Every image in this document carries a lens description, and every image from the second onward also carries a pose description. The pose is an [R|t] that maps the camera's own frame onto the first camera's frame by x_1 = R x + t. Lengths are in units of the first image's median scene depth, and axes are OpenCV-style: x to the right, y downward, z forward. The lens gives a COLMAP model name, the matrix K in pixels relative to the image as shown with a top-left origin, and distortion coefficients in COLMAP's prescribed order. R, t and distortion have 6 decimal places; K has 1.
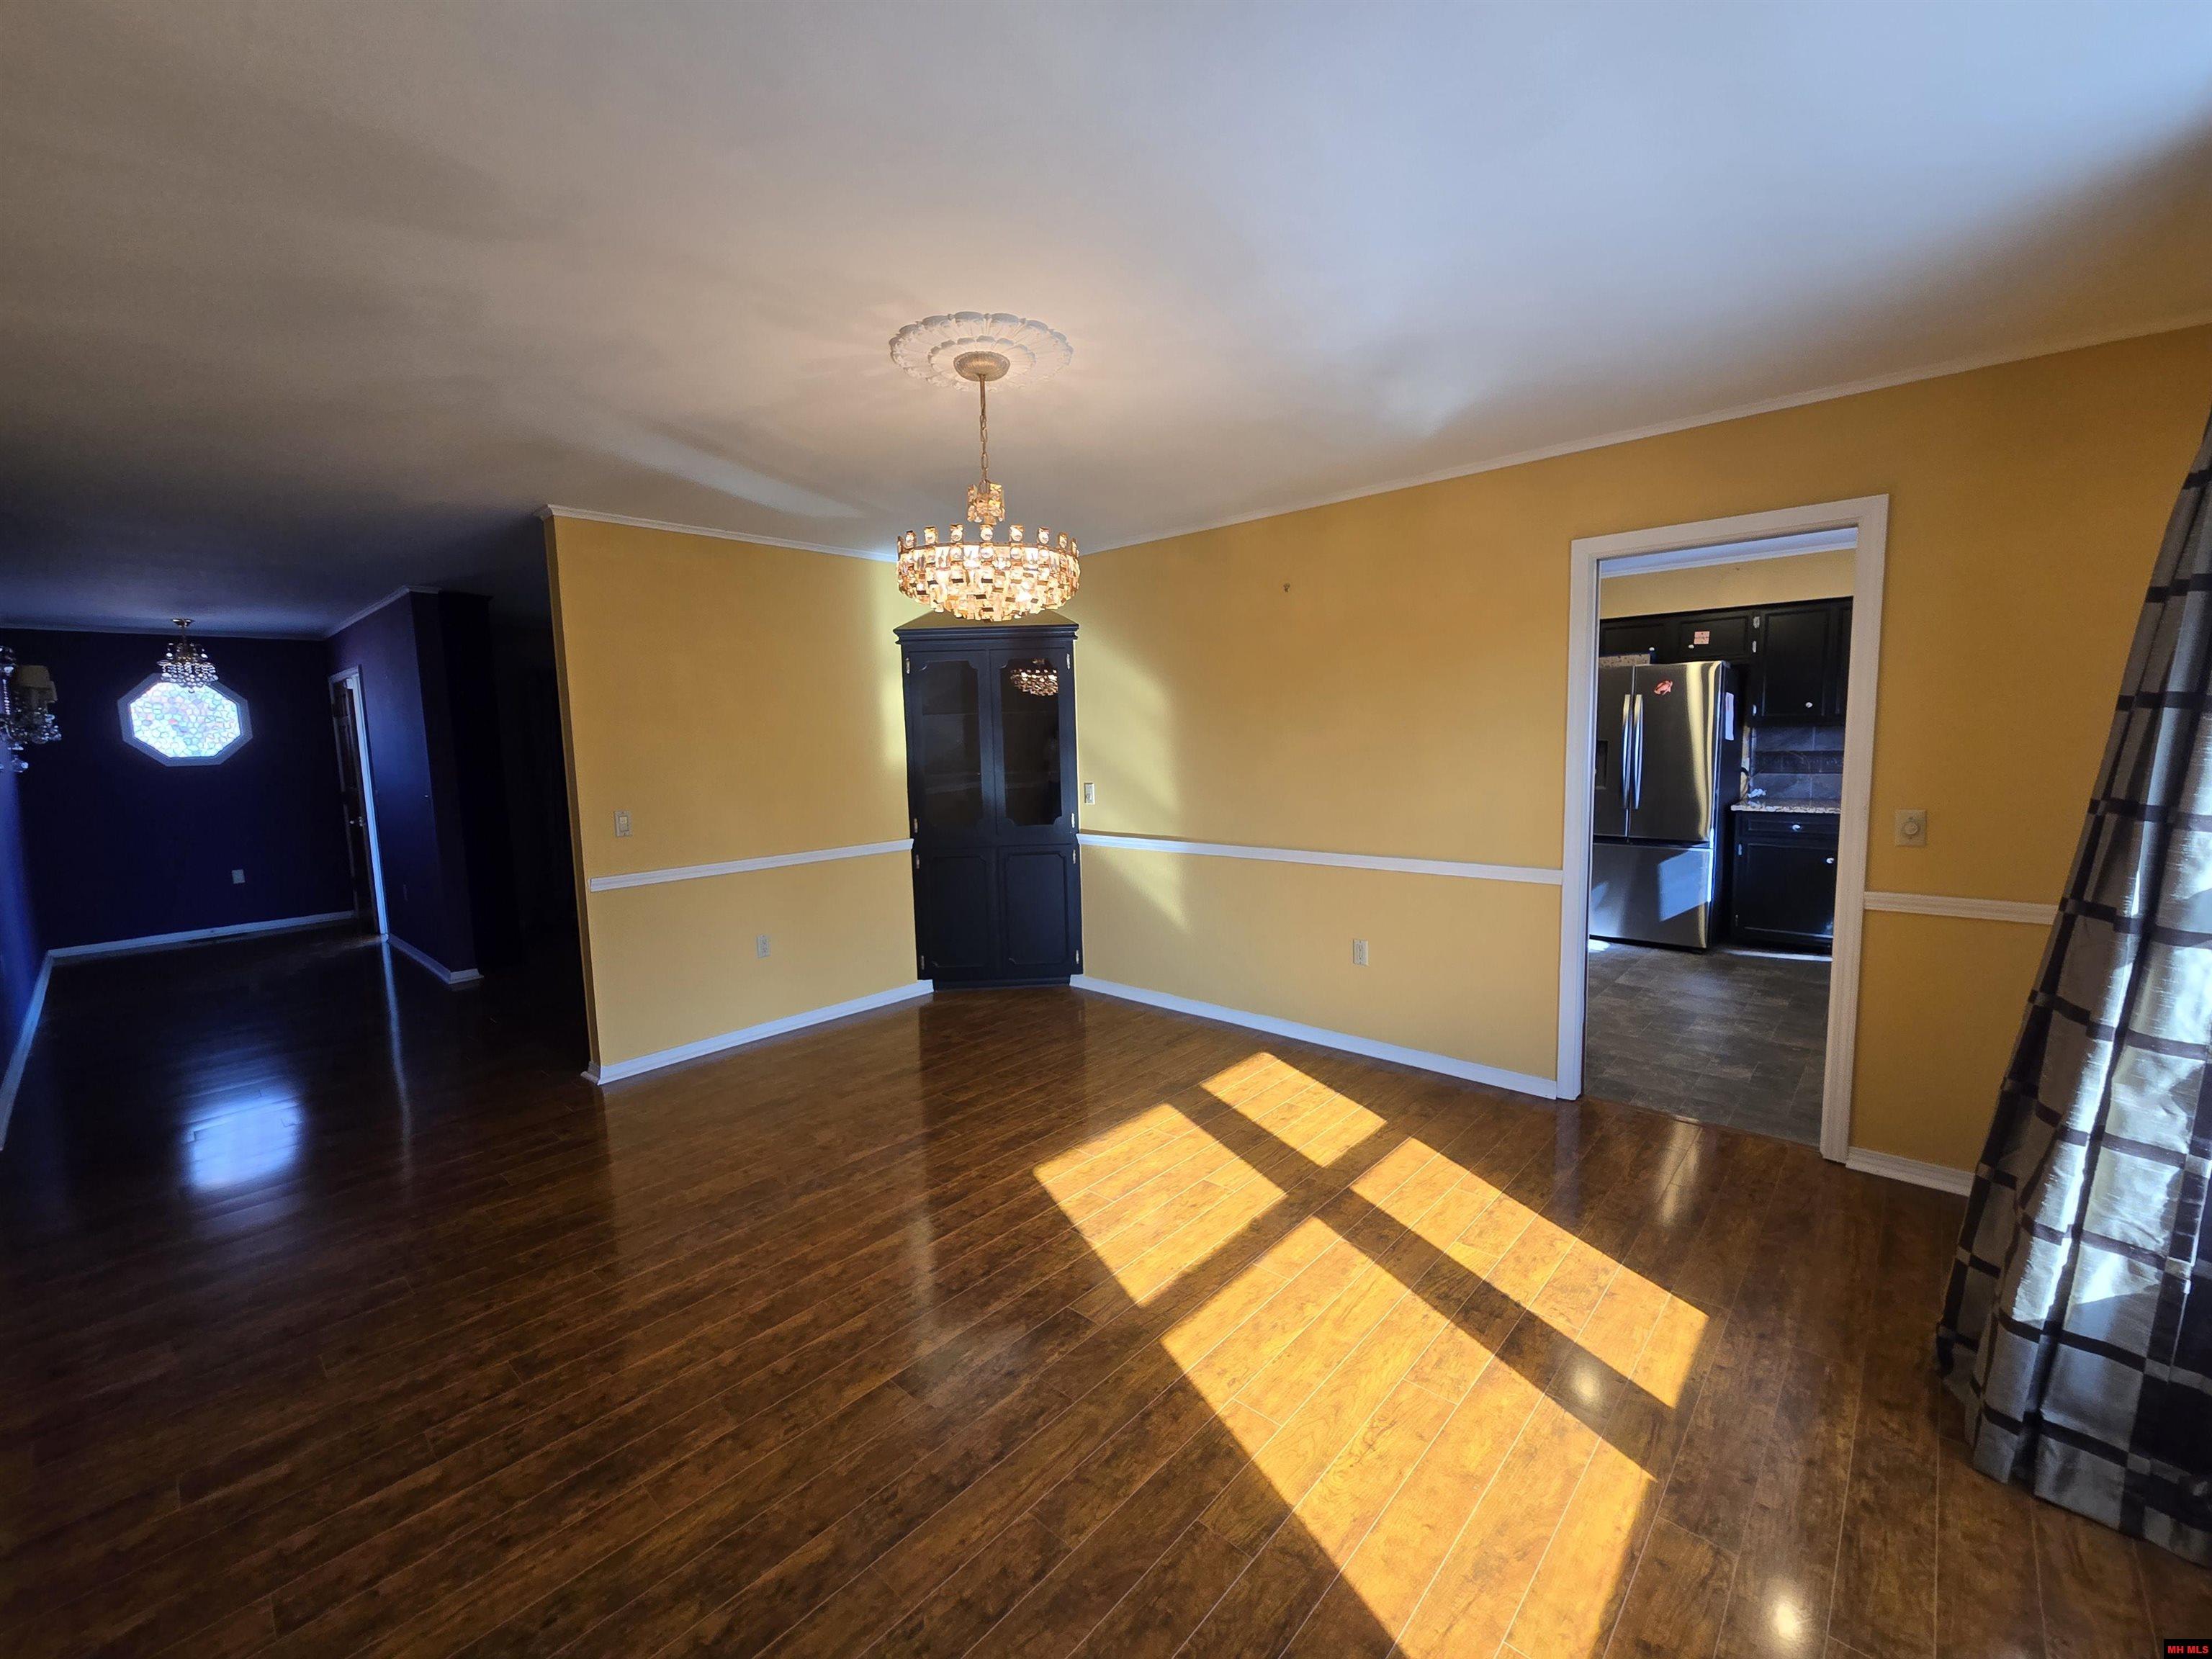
lens RADIAL K [[912.5, 0, 1075.8], [0, 912.5, 827.9], [0, 0, 1]] dist [0.003065, 0.002299]
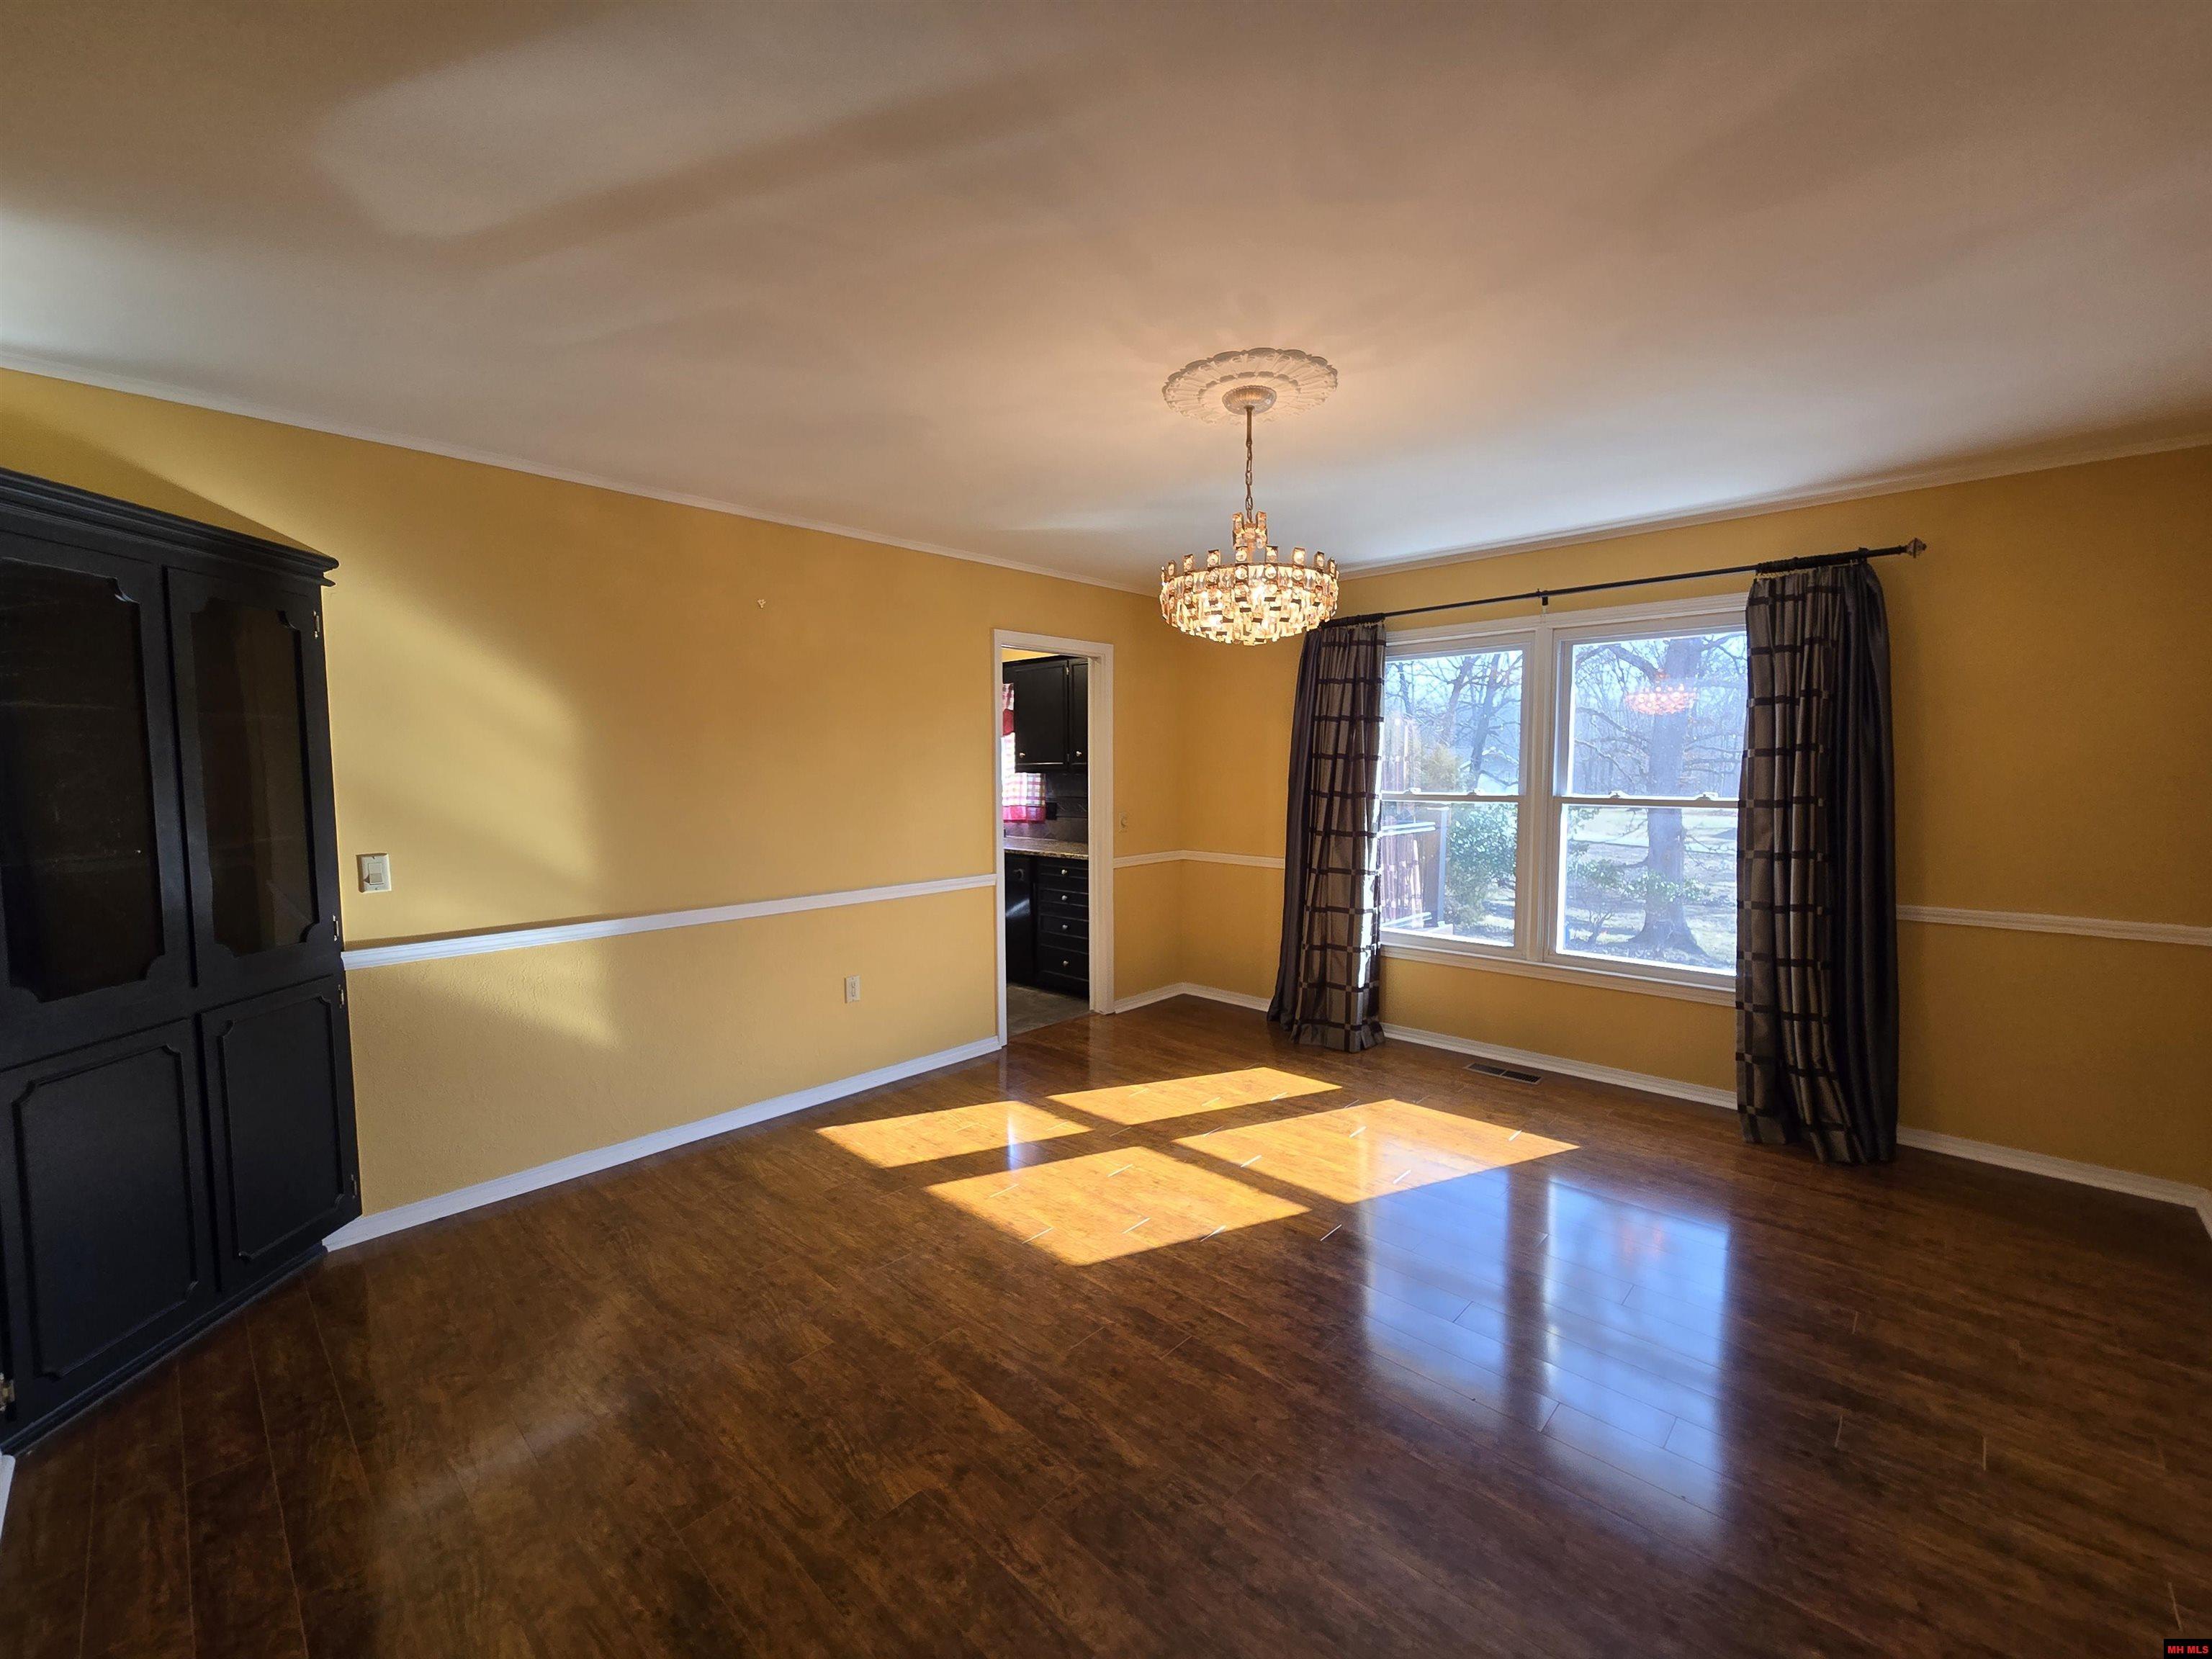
lens RADIAL K [[912.5, 0, 1113.5], [0, 912.5, 824.8], [0, 0, 1]] dist [0.003065, 0.002299]
pose [[-0.013503, -0.039038, 0.999146, -0.931399], [0.108408, 0.993290, 0.040275, -0.070278], [-0.994015, 0.108859, -0.009180, 0.973115]]
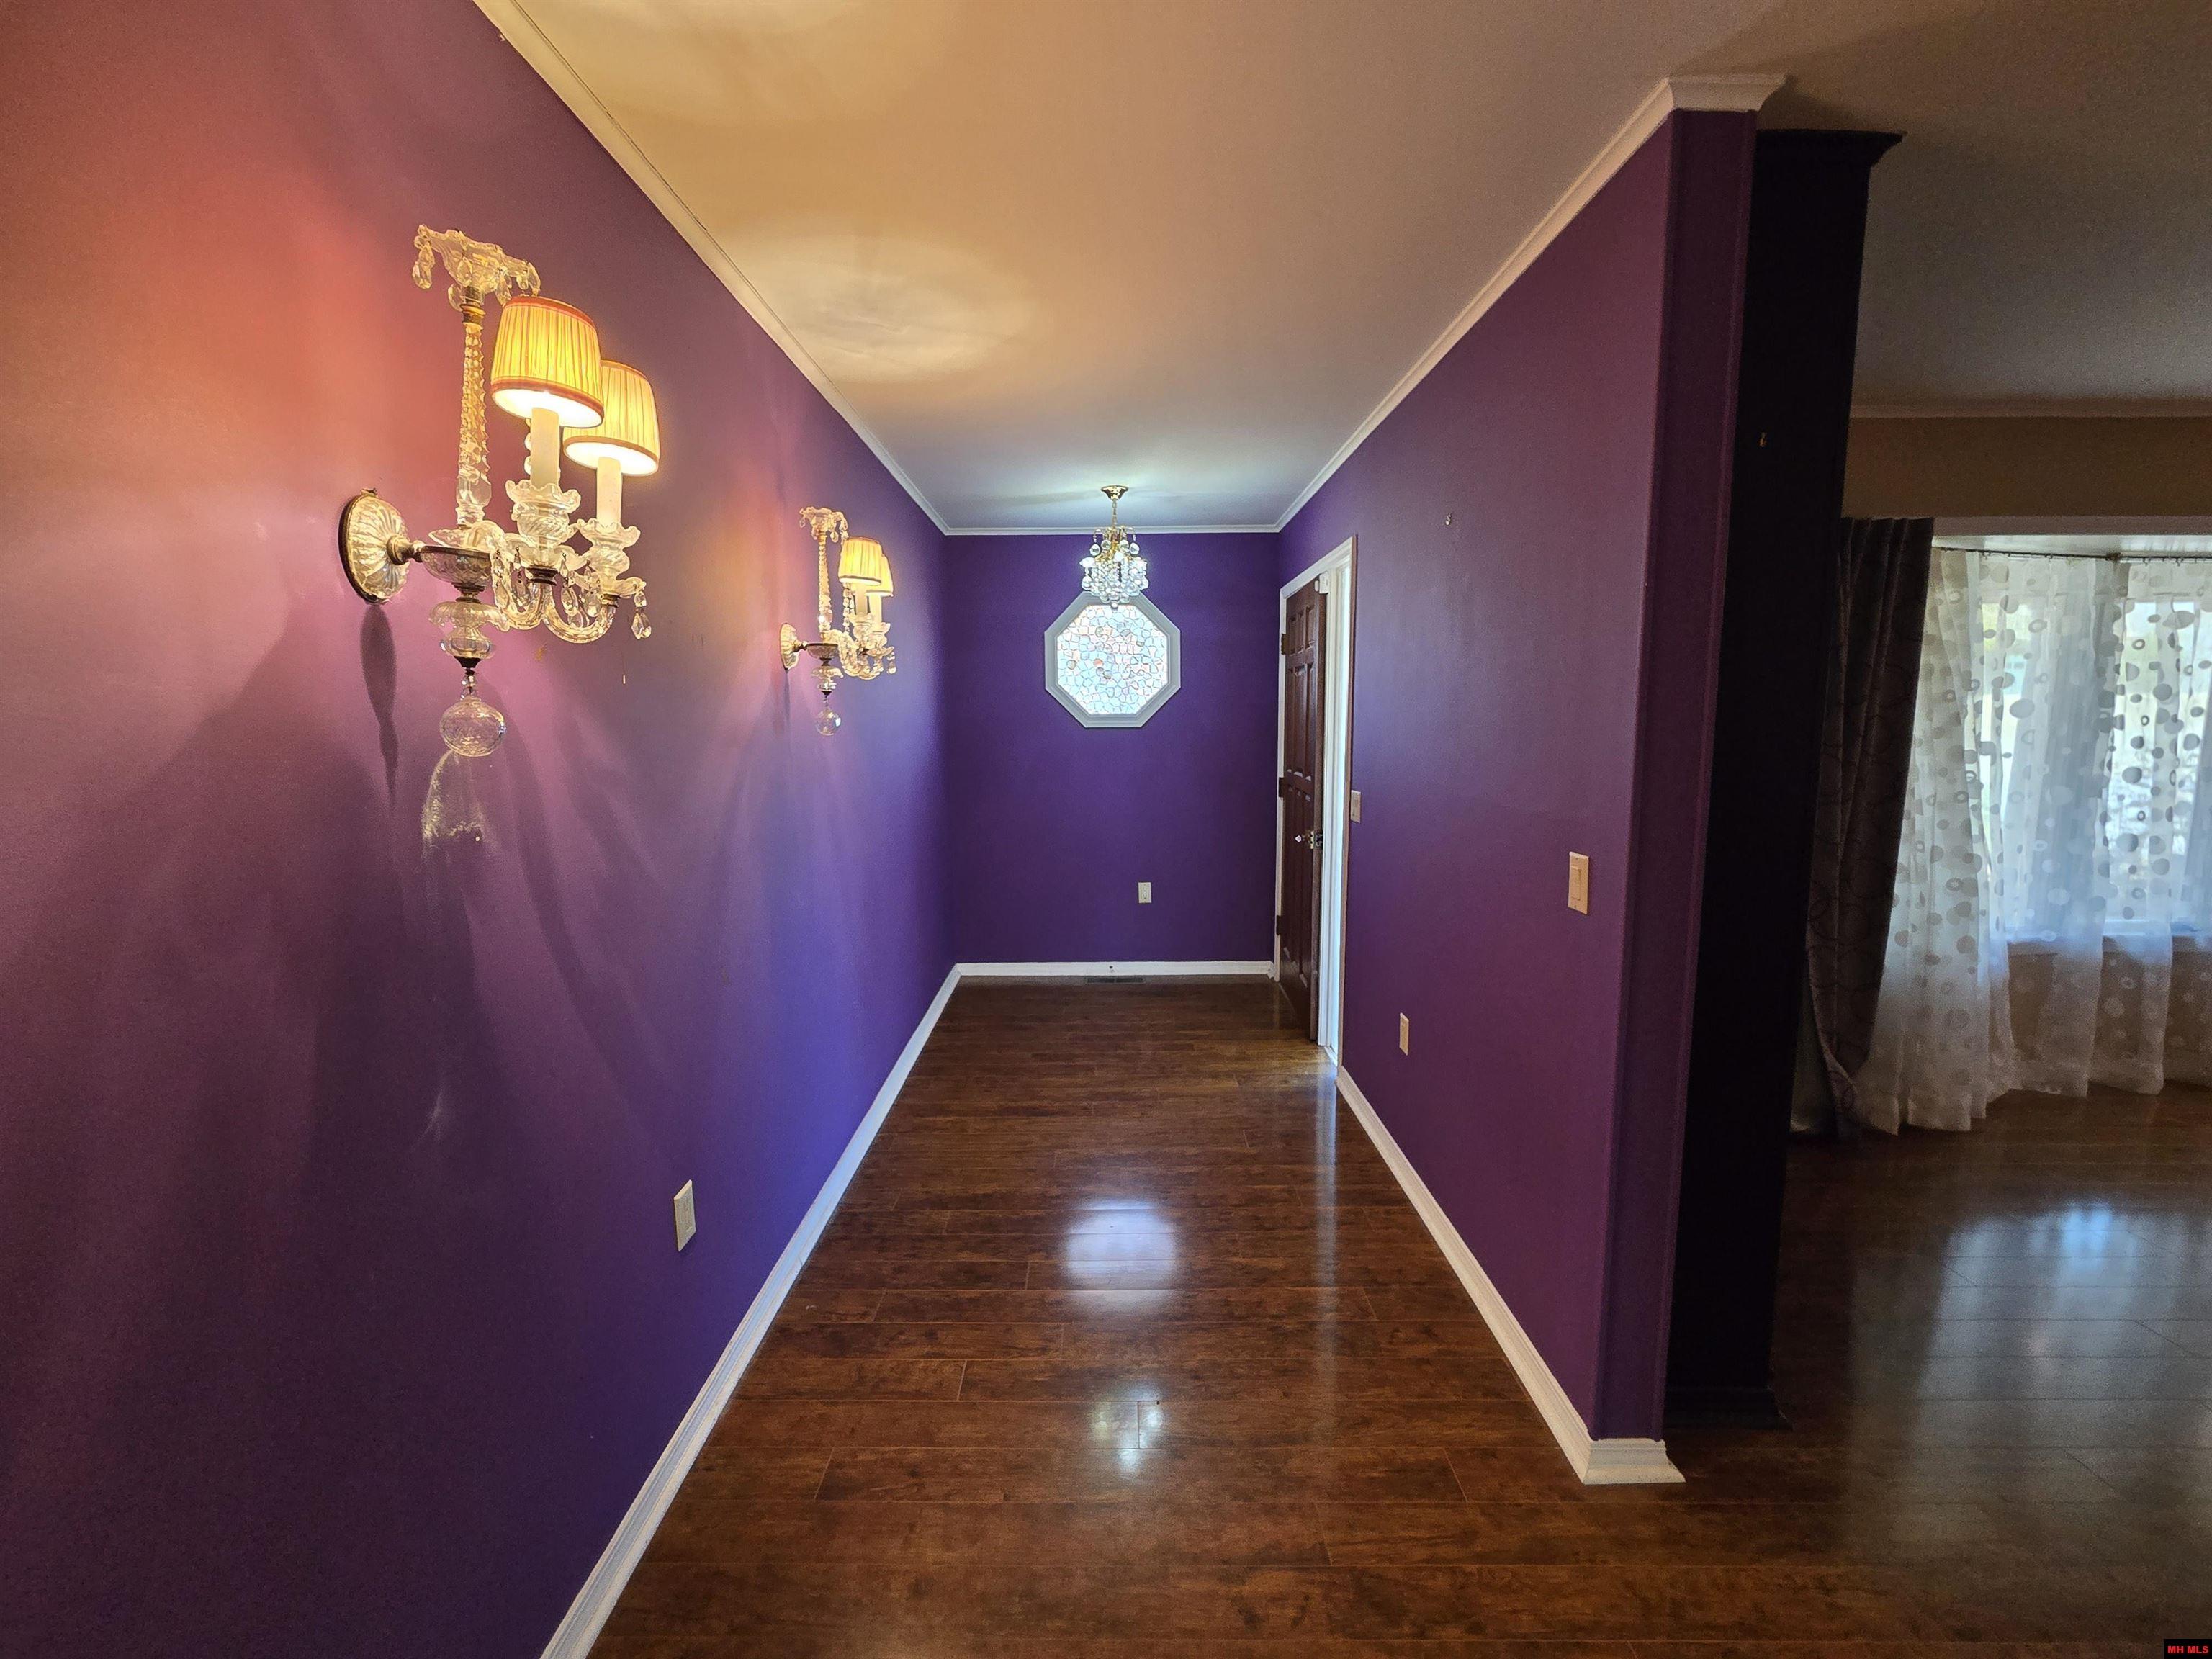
lens RADIAL K [[912.5, 0, 1102.1], [0, 912.5, 825.2], [0, 0, 1]] dist [0.003065, 0.002299]
pose [[0.683679, 0.108899, -0.721612, -0.110085], [-0.085650, 0.993944, 0.068850, -0.009783], [0.724739, 0.014735, 0.688866, 0.123495]]
